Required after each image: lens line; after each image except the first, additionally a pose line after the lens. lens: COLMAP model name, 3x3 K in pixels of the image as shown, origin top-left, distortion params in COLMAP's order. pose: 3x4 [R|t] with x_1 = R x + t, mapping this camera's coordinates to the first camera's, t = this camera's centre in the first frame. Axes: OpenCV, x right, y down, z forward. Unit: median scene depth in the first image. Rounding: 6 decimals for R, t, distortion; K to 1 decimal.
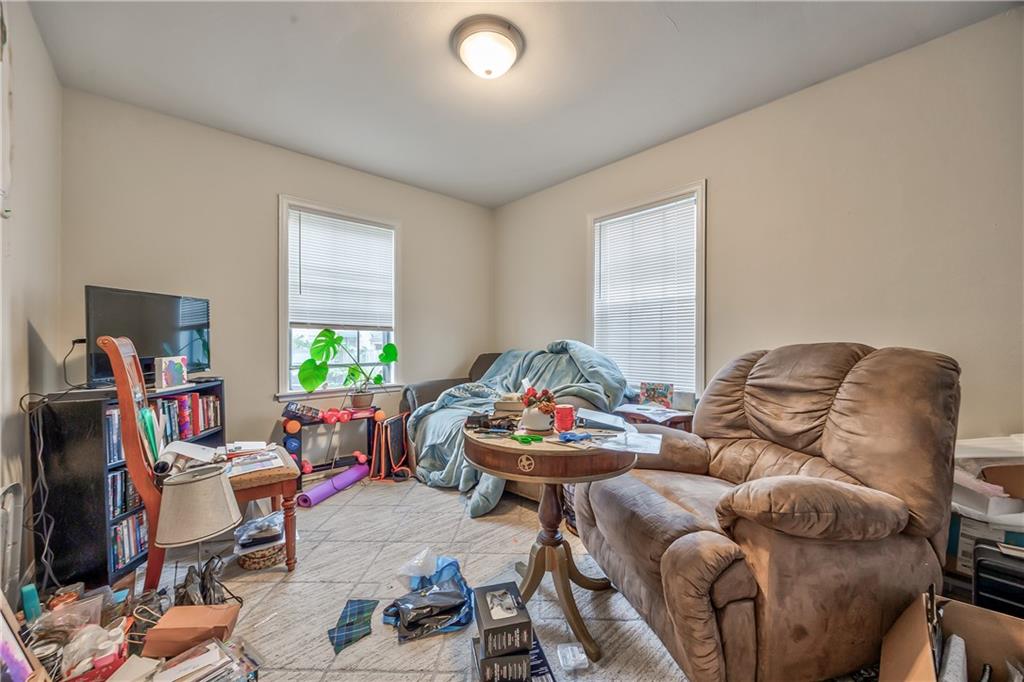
lens RADIAL K [[395.8, 0, 511.9], [0, 395.8, 344.7], [0, 0, 1]] dist [-0.000573, 0.000102]
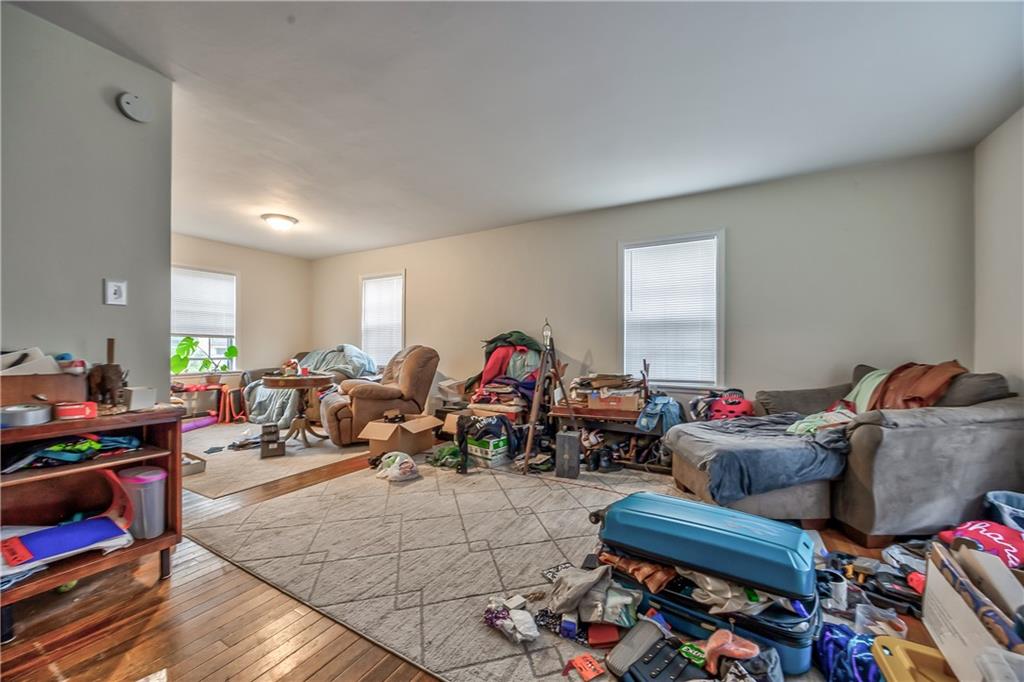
lens RADIAL K [[395.8, 0, 507.4], [0, 395.8, 347.8], [0, 0, 1]] dist [-0.000573, 0.000102]
pose [[0.952933, 0.003753, 0.303159, 0.305076], [-0.002305, 0.999984, -0.005133, 0.012131], [-0.303173, 0.004193, 0.952926, -0.986500]]
